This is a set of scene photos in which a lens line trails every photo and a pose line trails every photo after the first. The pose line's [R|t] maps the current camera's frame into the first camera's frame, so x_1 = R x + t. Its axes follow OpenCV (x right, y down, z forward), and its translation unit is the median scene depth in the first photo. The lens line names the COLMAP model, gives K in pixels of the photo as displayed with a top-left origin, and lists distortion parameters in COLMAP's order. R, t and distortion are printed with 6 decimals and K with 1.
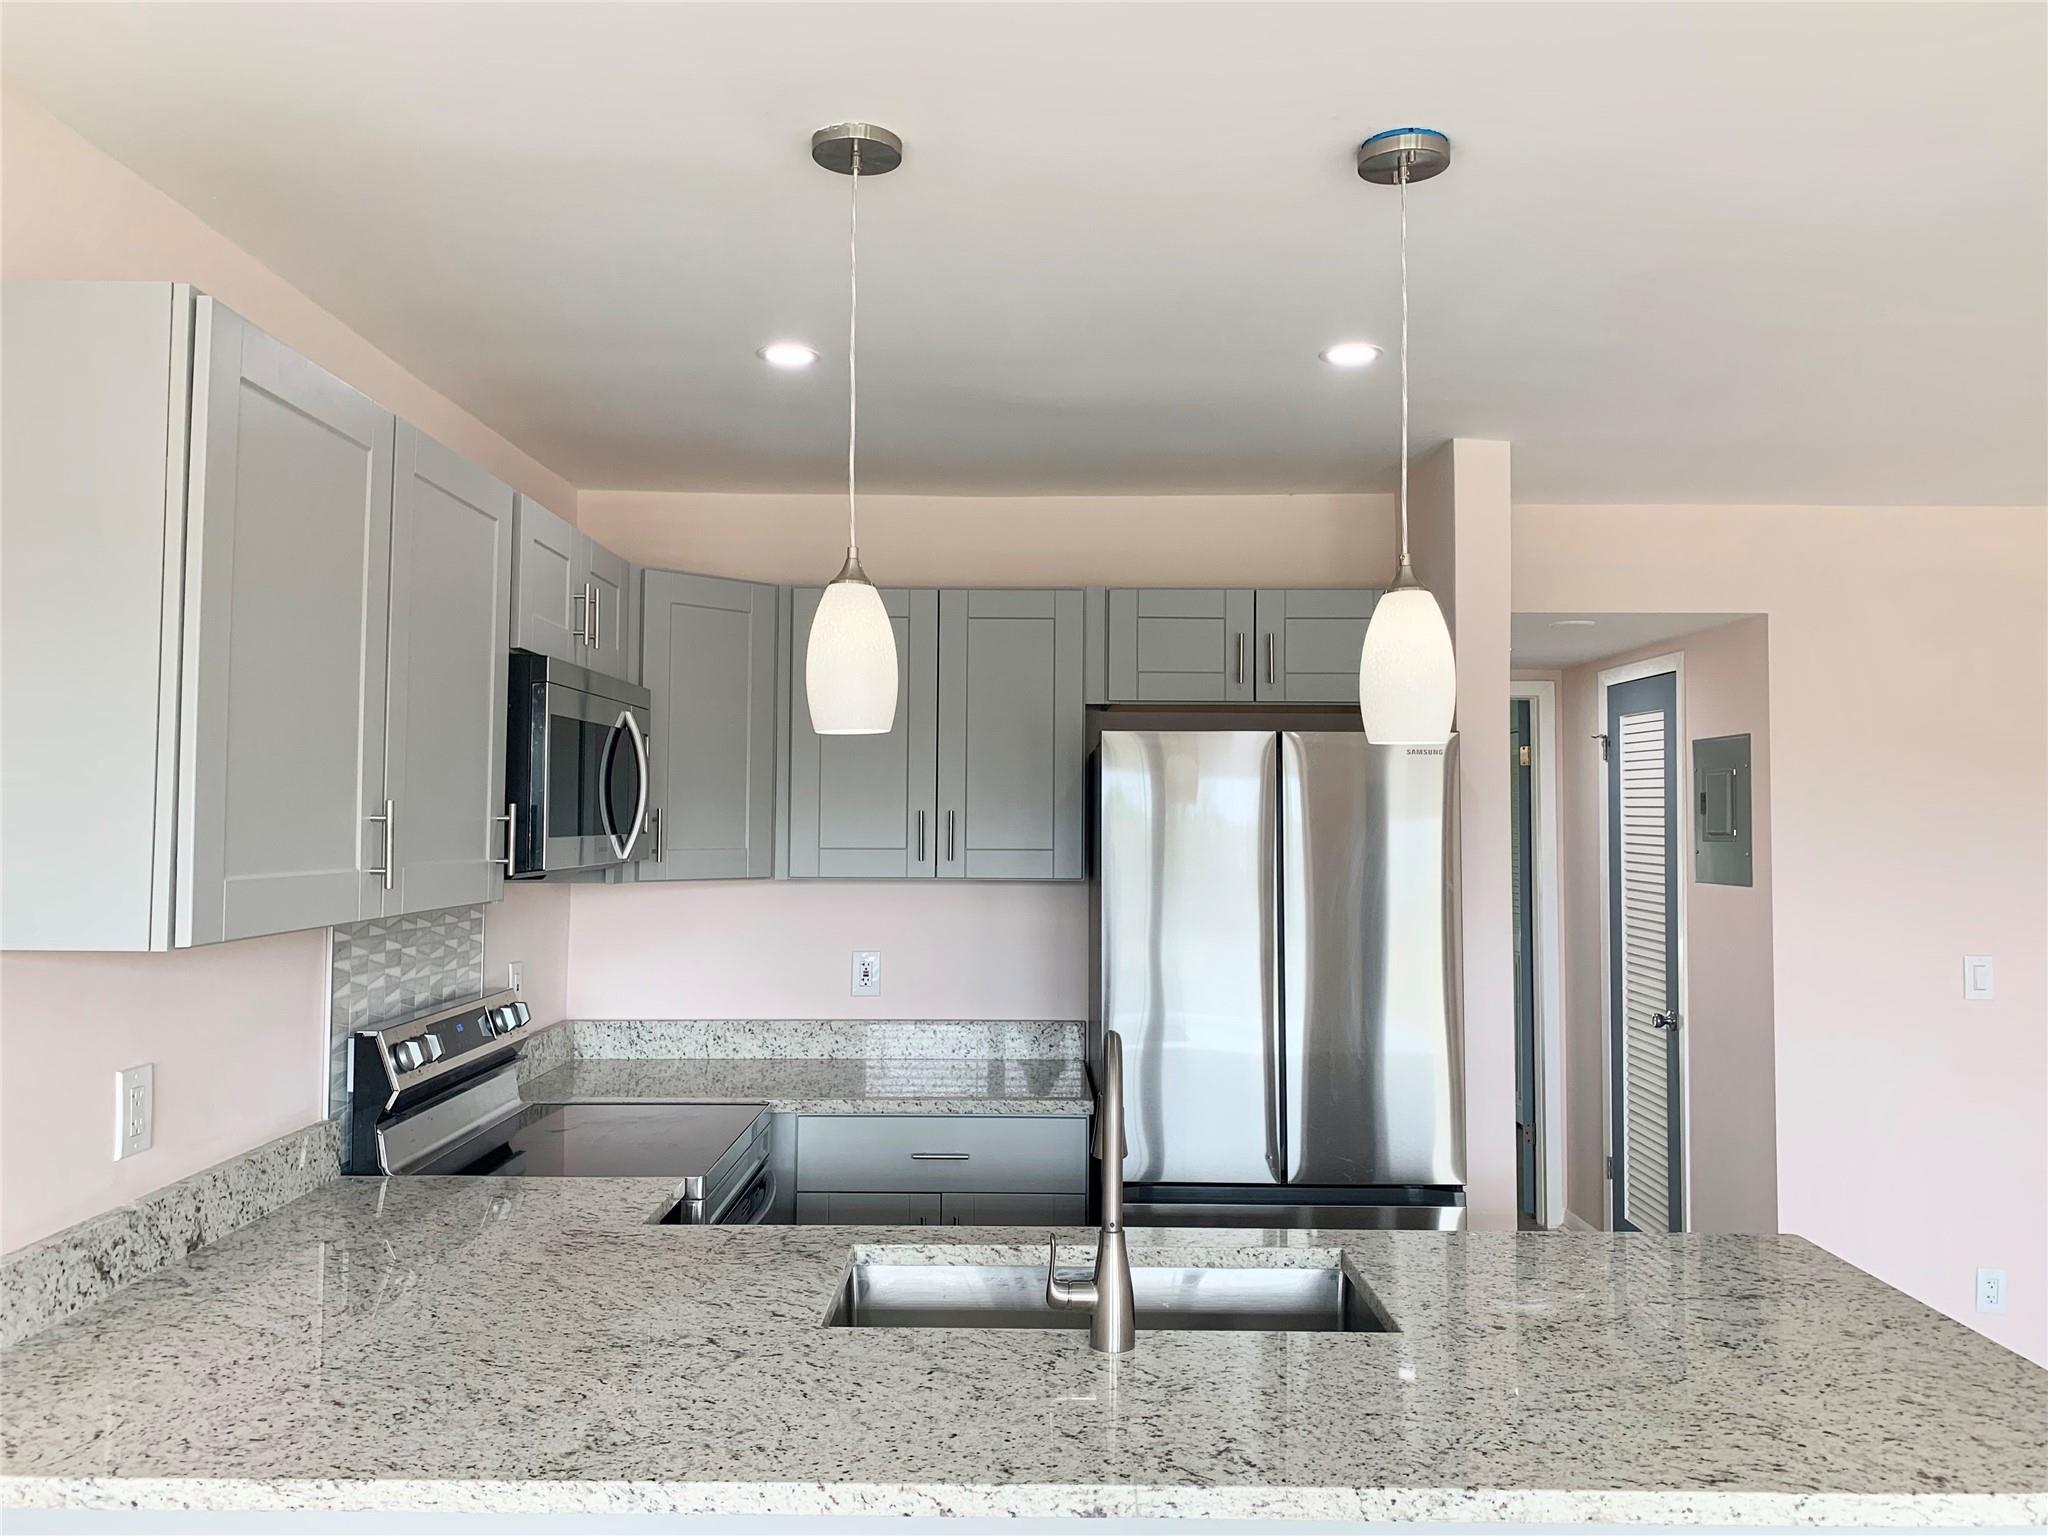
lens RADIAL K [[1569.2, 0, 1022.3], [0, 1569.2, 746.3], [0, 0, 1]] dist [0.029536, -0.035889]
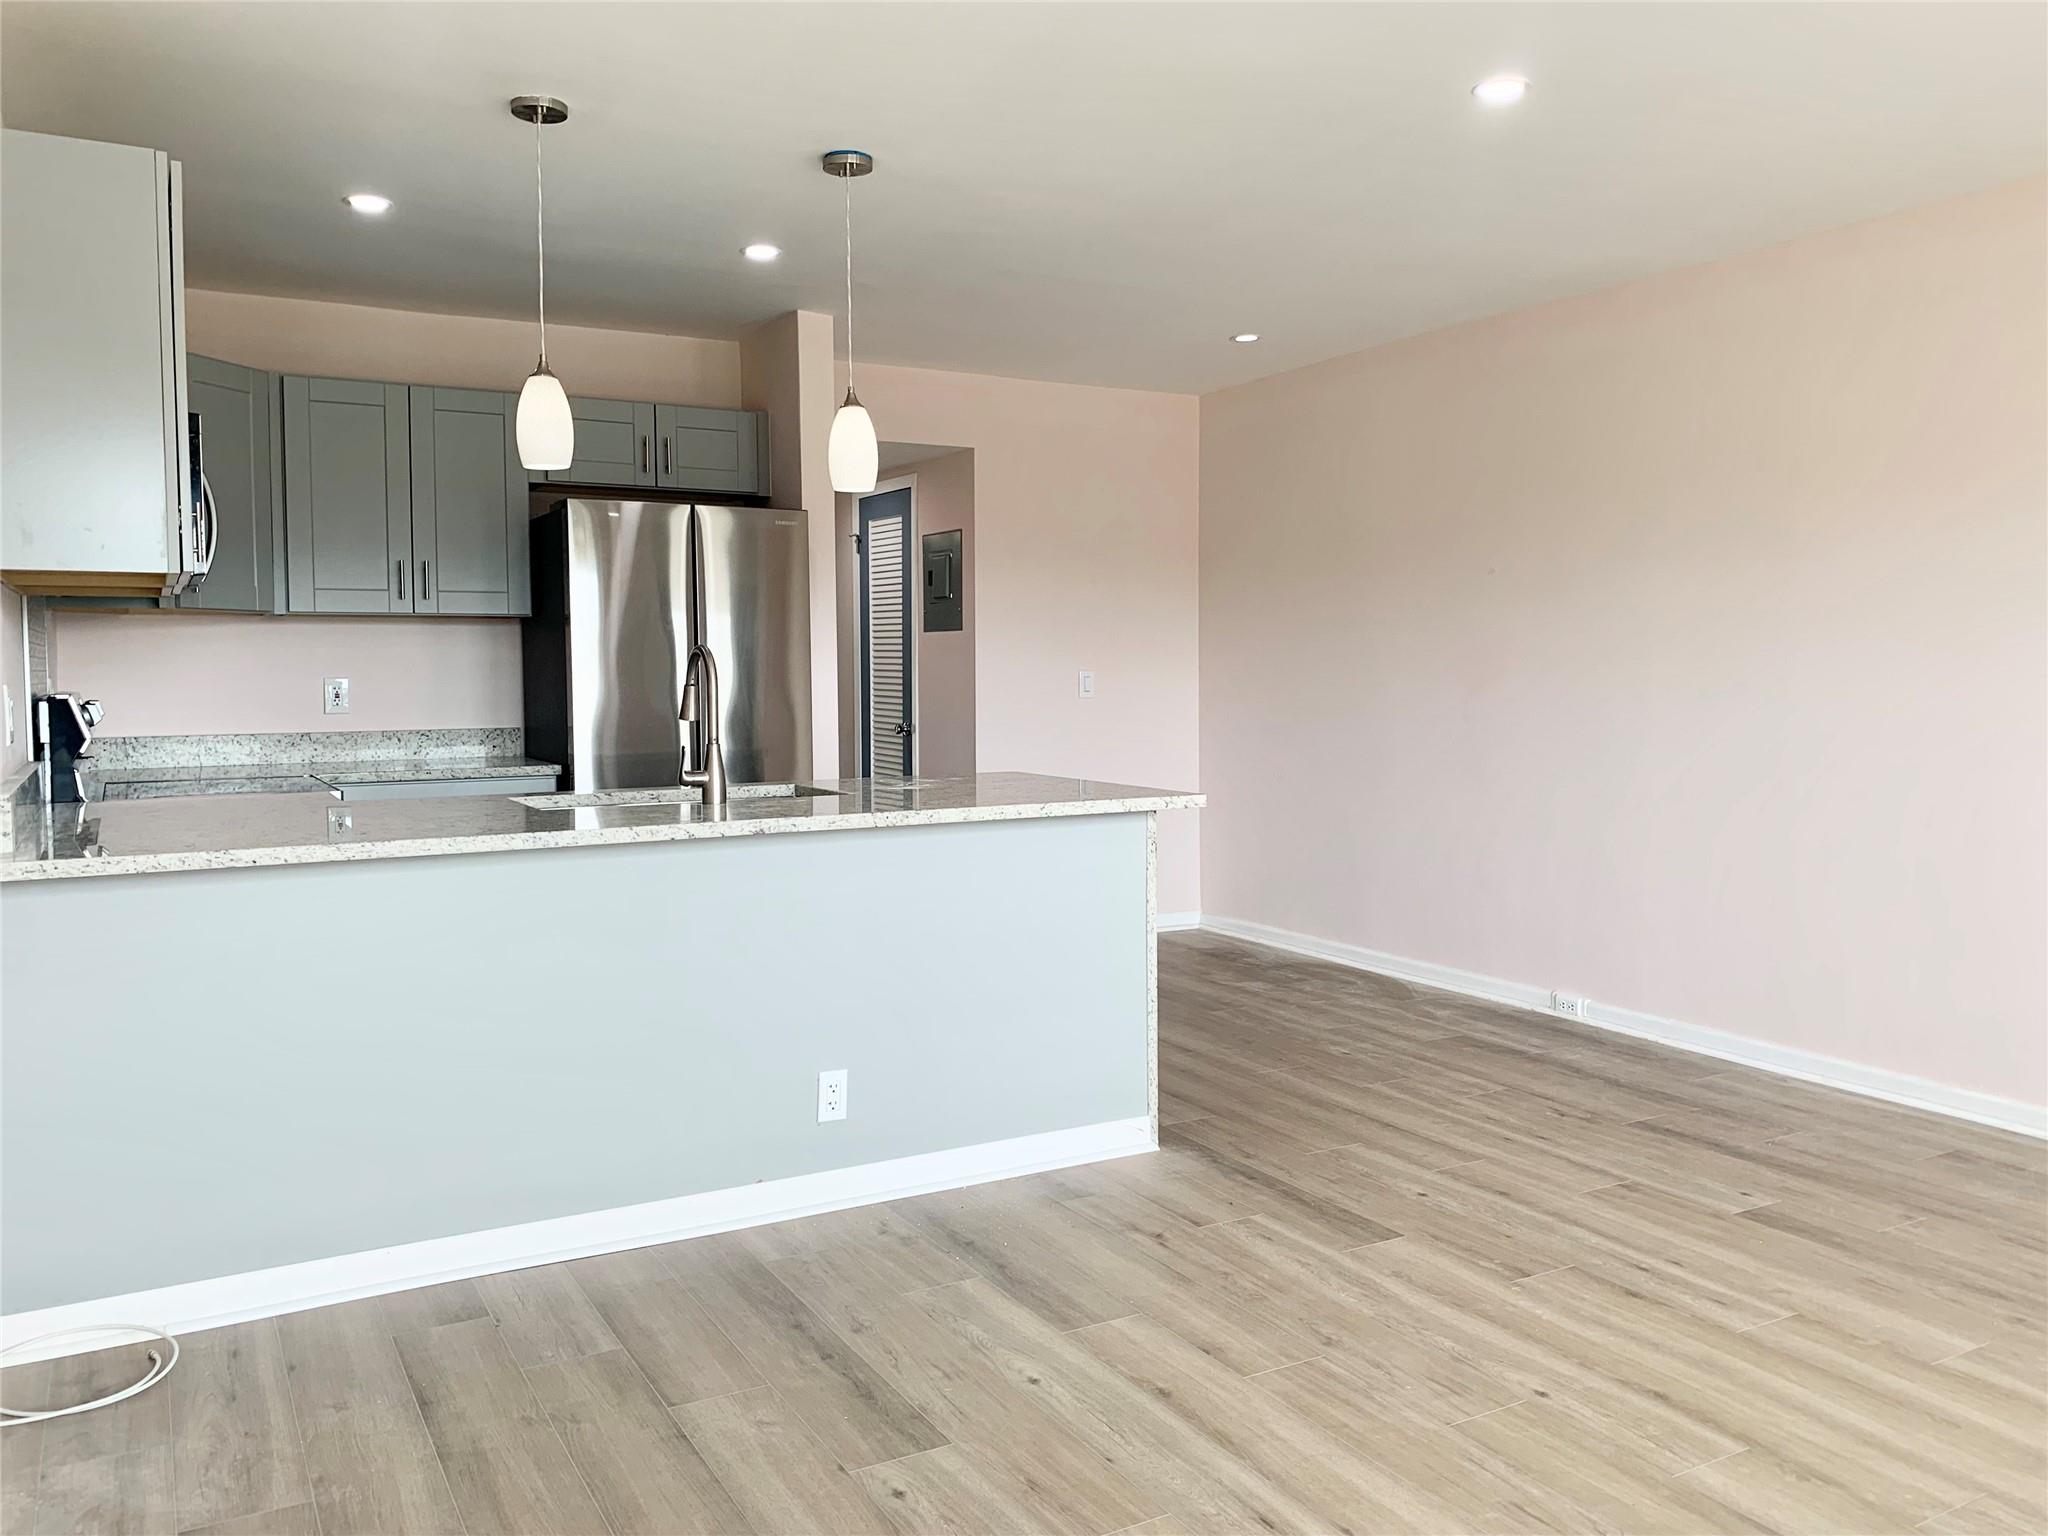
lens RADIAL K [[1569.2, 0, 1025.5], [0, 1569.2, 744.1], [0, 0, 1]] dist [0.029536, -0.035889]
pose [[0.867943, -0.035210, 0.495414, -0.284687], [-0.012807, 0.995566, 0.093193, 0.068350], [-0.496498, -0.087231, 0.863644, -0.413819]]
